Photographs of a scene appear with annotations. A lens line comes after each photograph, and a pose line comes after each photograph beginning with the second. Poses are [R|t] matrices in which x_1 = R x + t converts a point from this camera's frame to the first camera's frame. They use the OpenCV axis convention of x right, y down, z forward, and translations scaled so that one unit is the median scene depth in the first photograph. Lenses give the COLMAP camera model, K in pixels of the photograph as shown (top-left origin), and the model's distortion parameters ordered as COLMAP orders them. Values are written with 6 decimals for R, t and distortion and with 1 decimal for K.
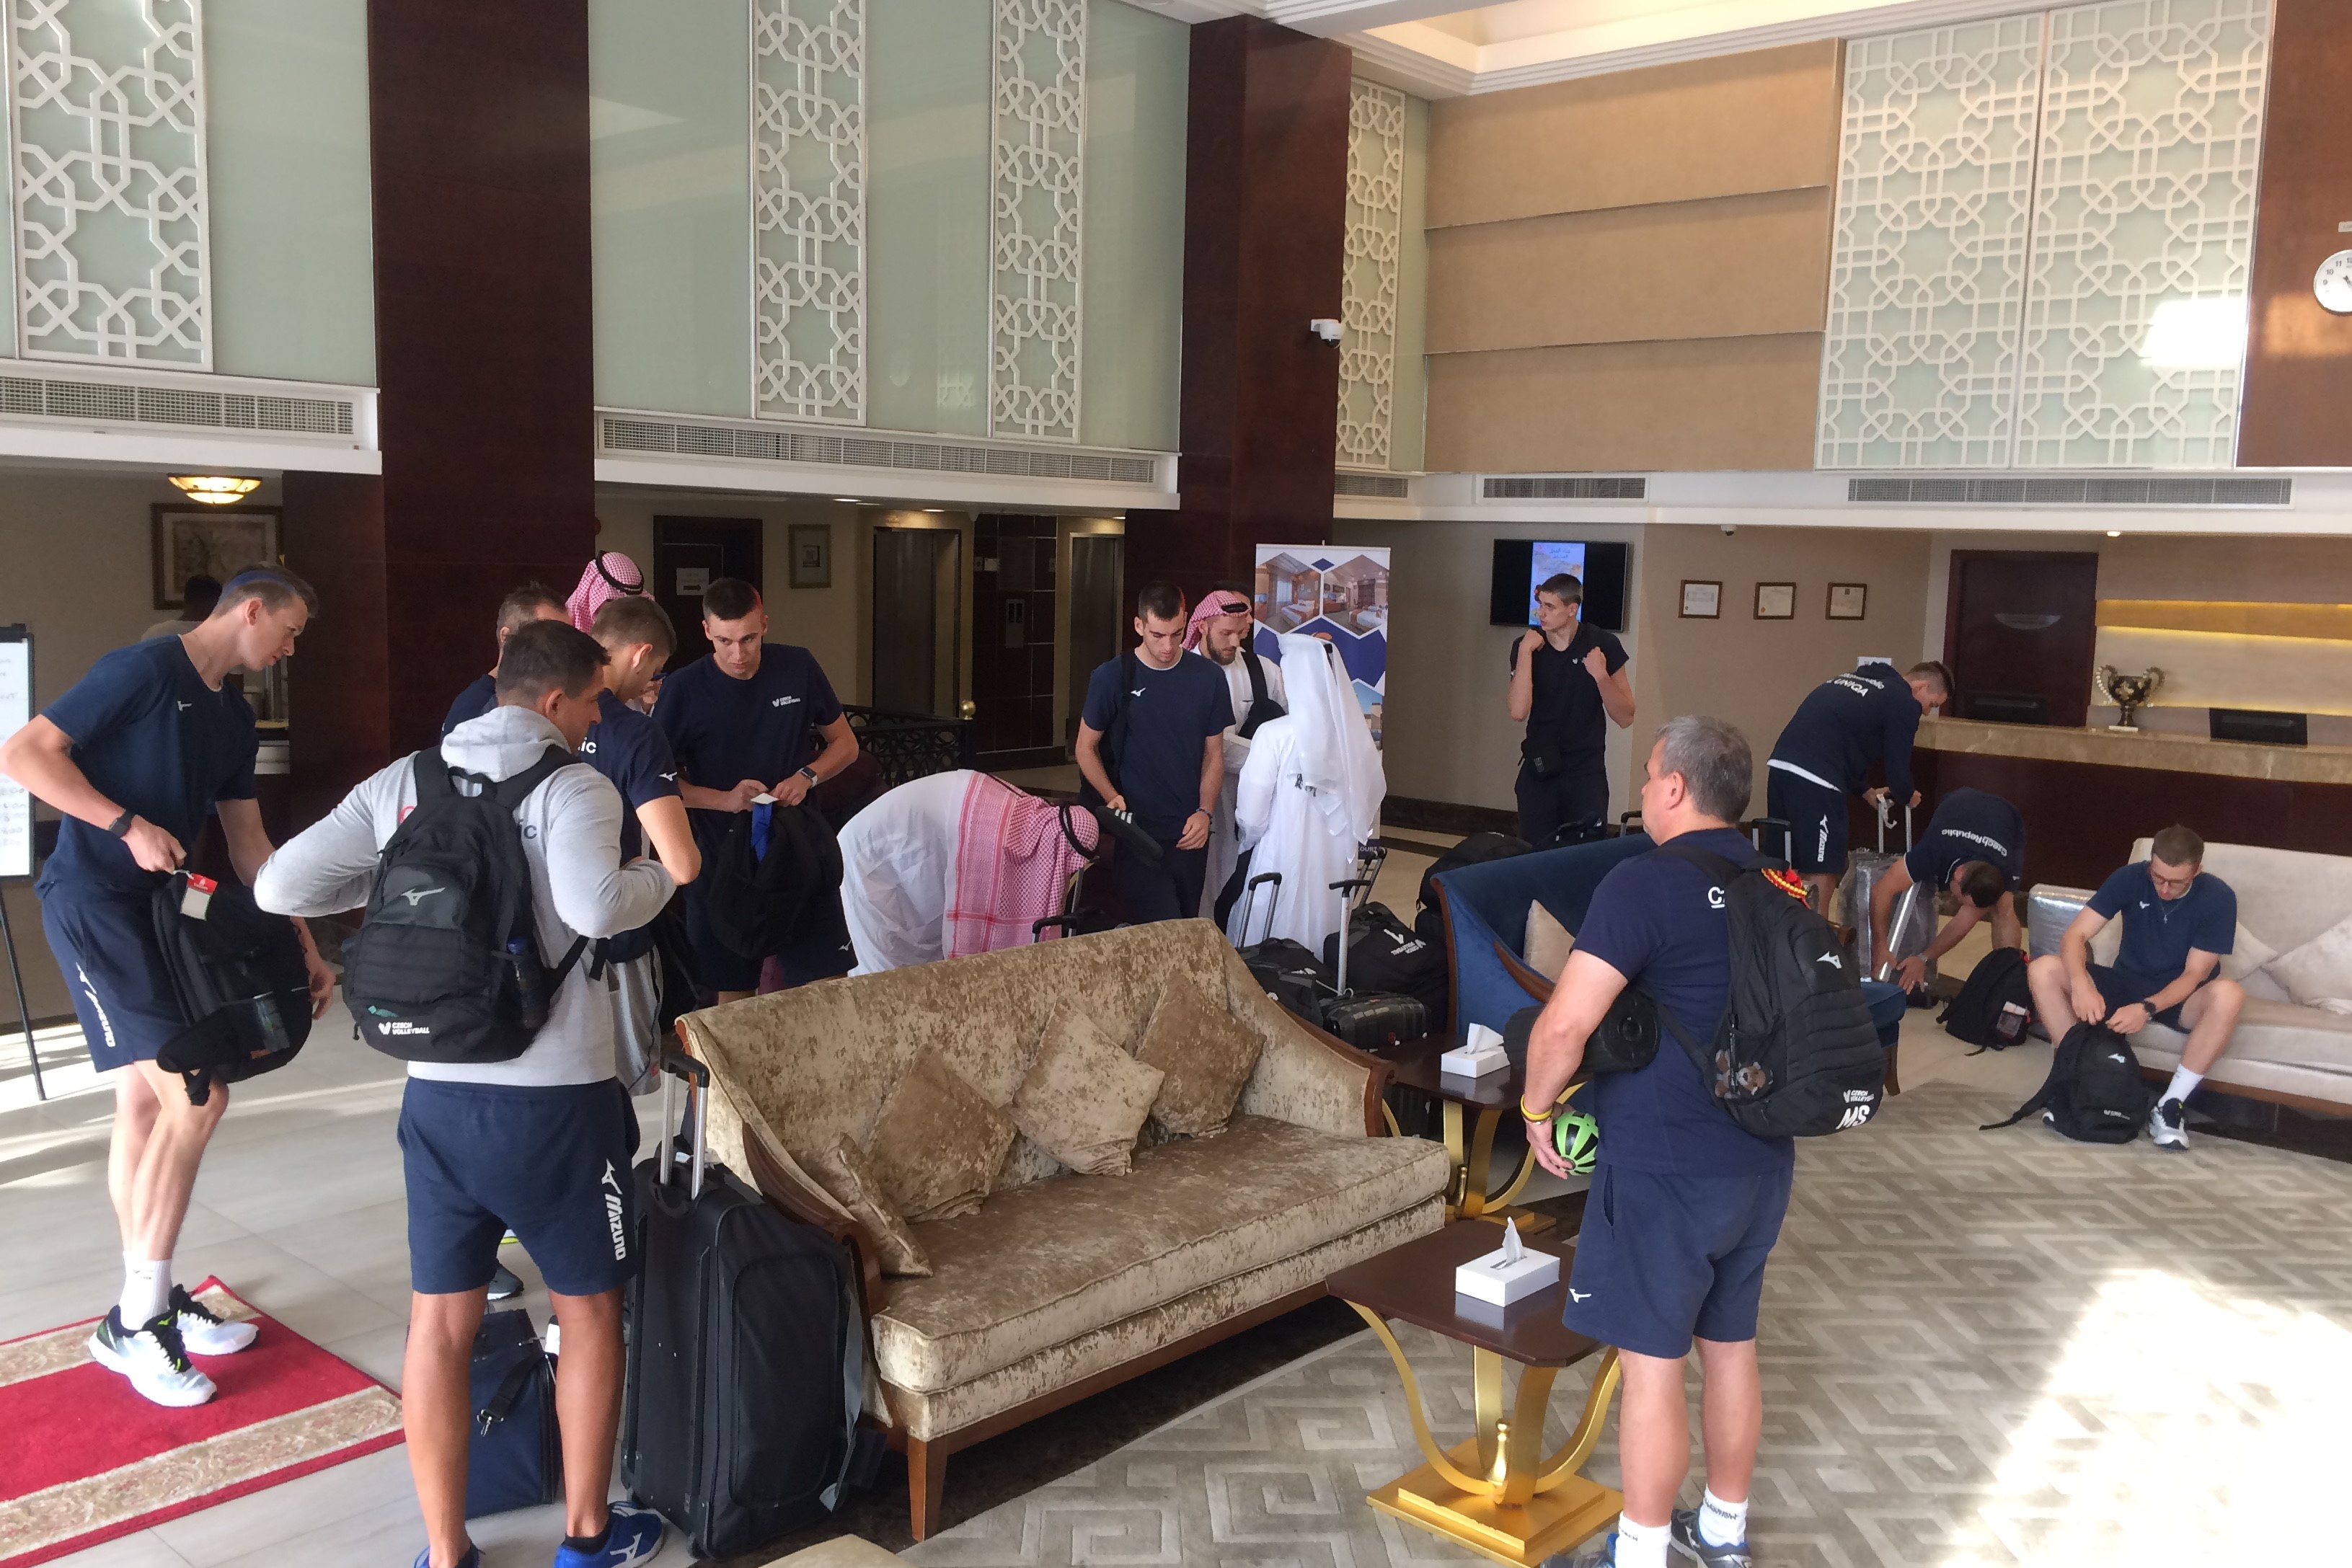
lens RADIAL K [[1960.6, 0, 1179.3], [0, 1960.6, 780.8], [0, 0, 1]] dist [0.053554, -0.078559]
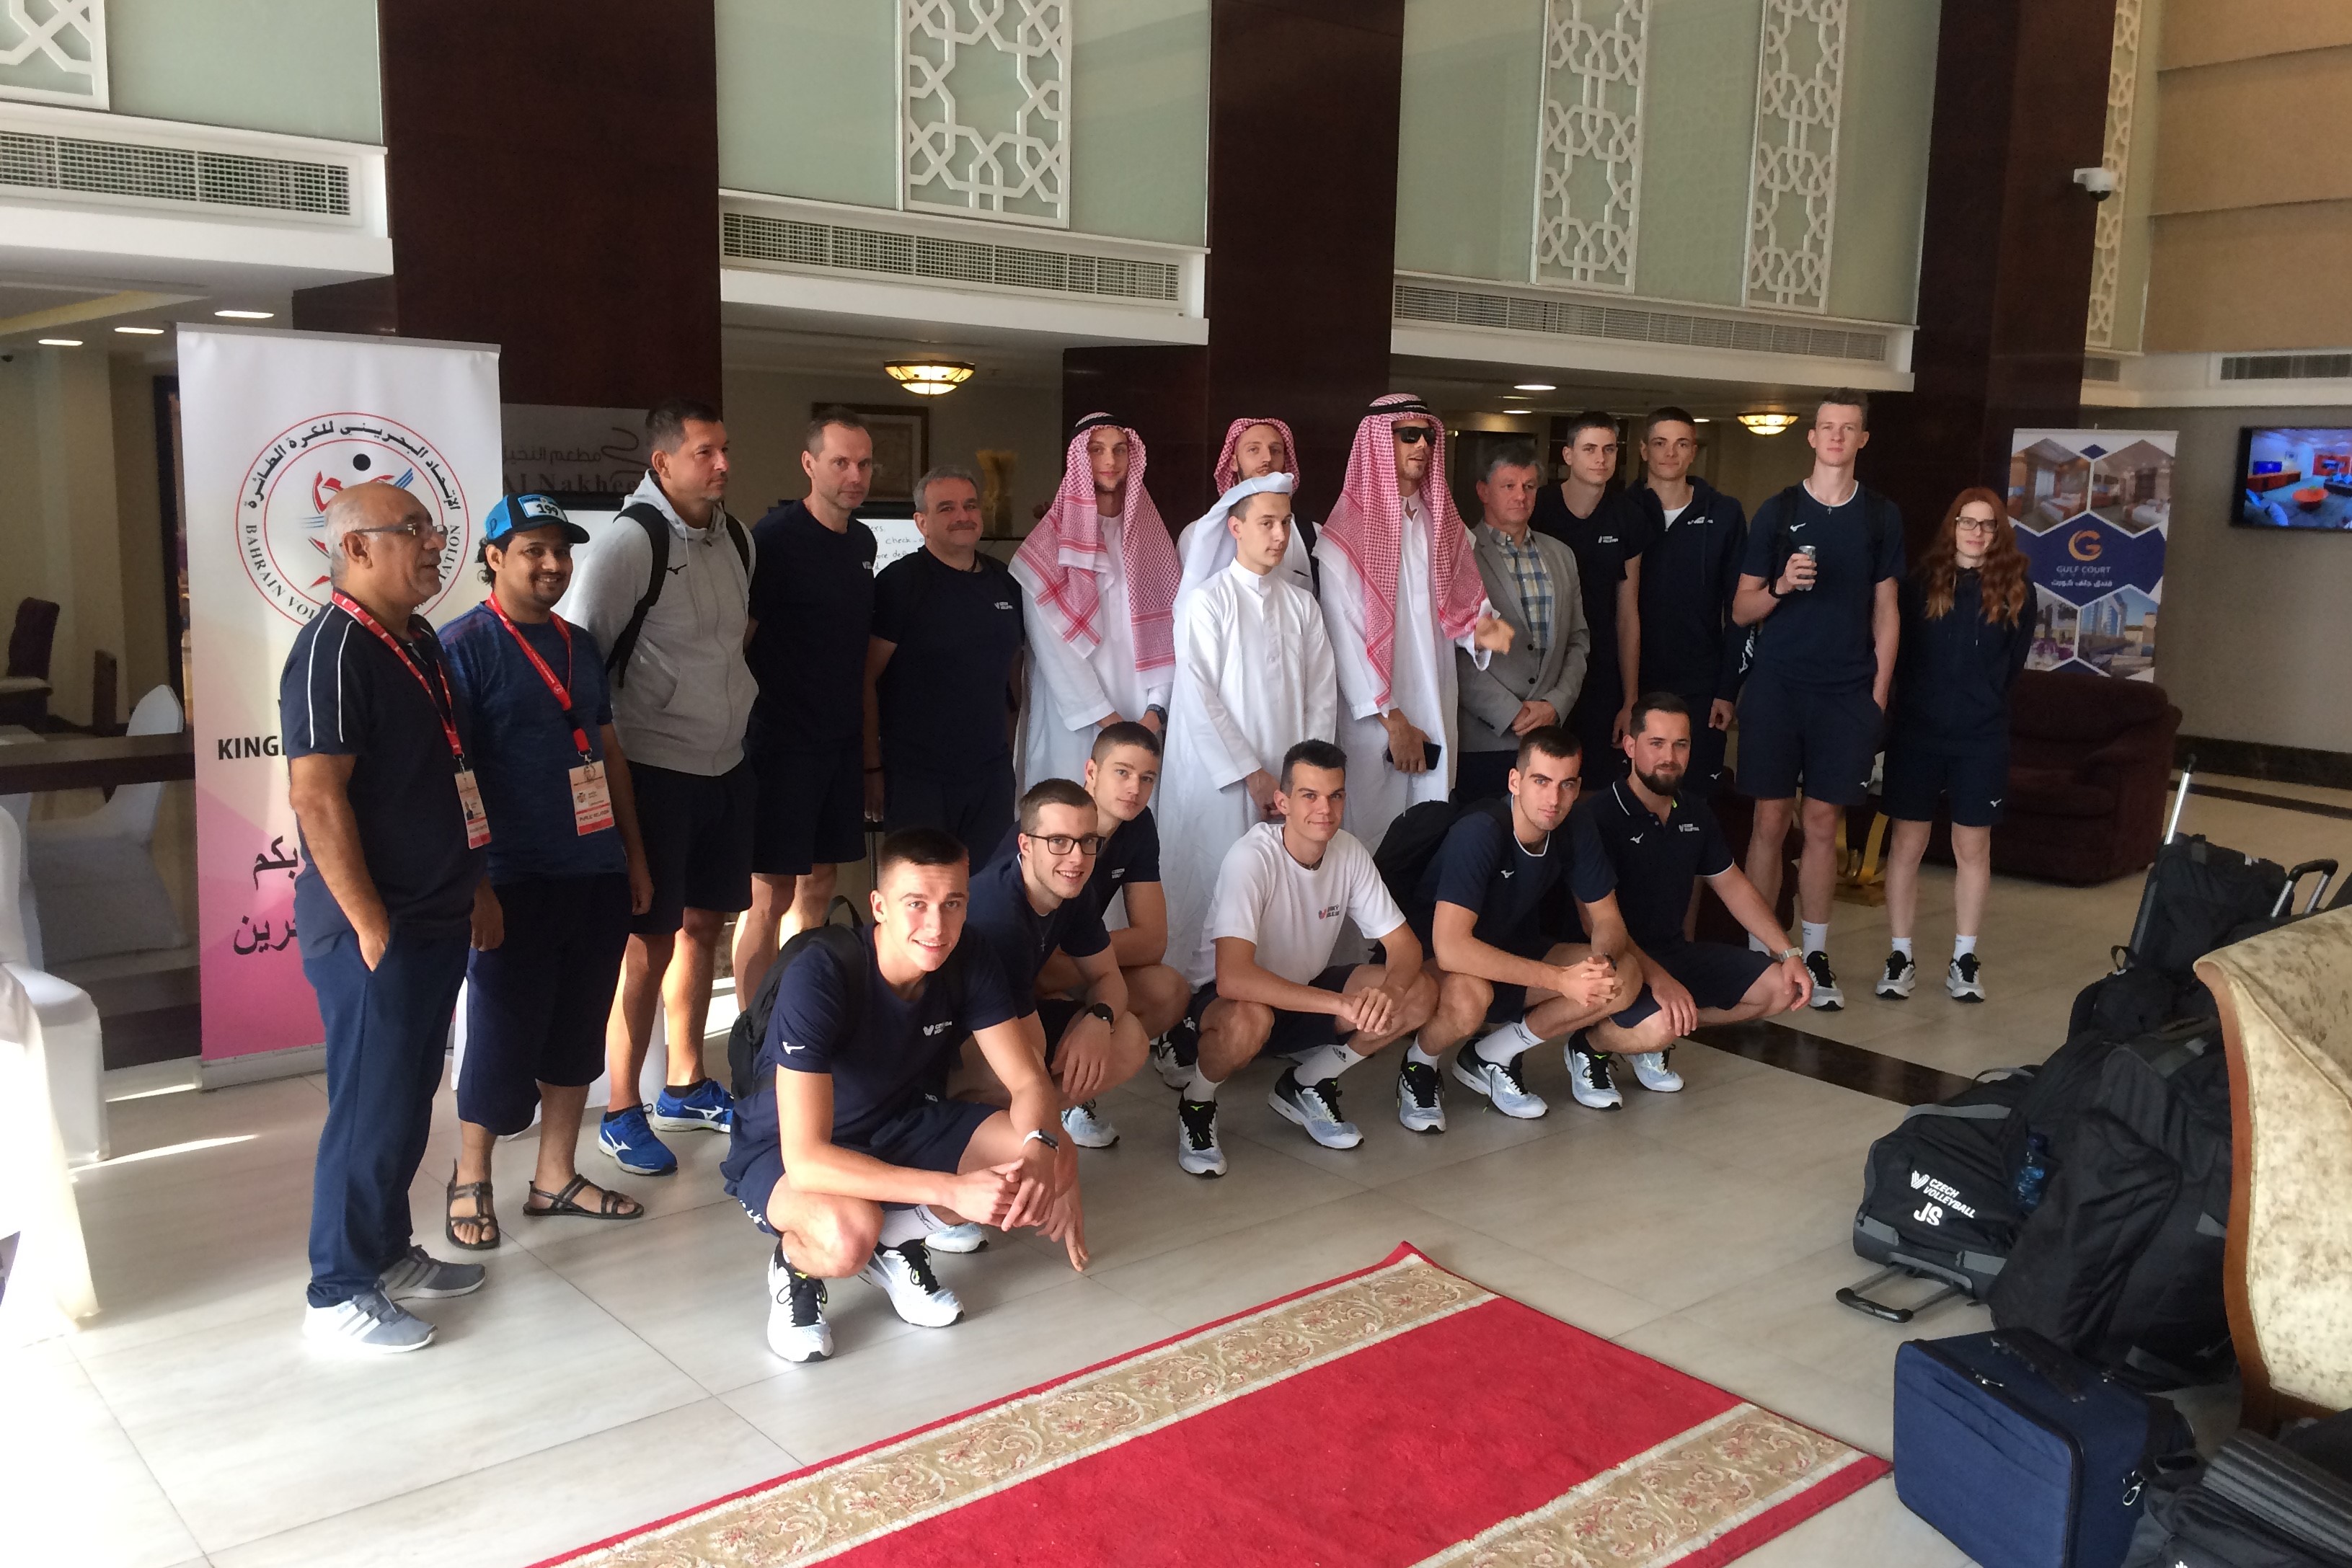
lens RADIAL K [[1960.6, 0, 1167.4], [0, 1960.6, 799.6], [0, 0, 1]] dist [0.053554, -0.078559]
pose [[0.986942, 0.019082, -0.159943, -0.207655], [-0.012314, 0.998990, 0.043202, 0.011781], [0.160606, -0.040668, 0.986180, 0.073035]]
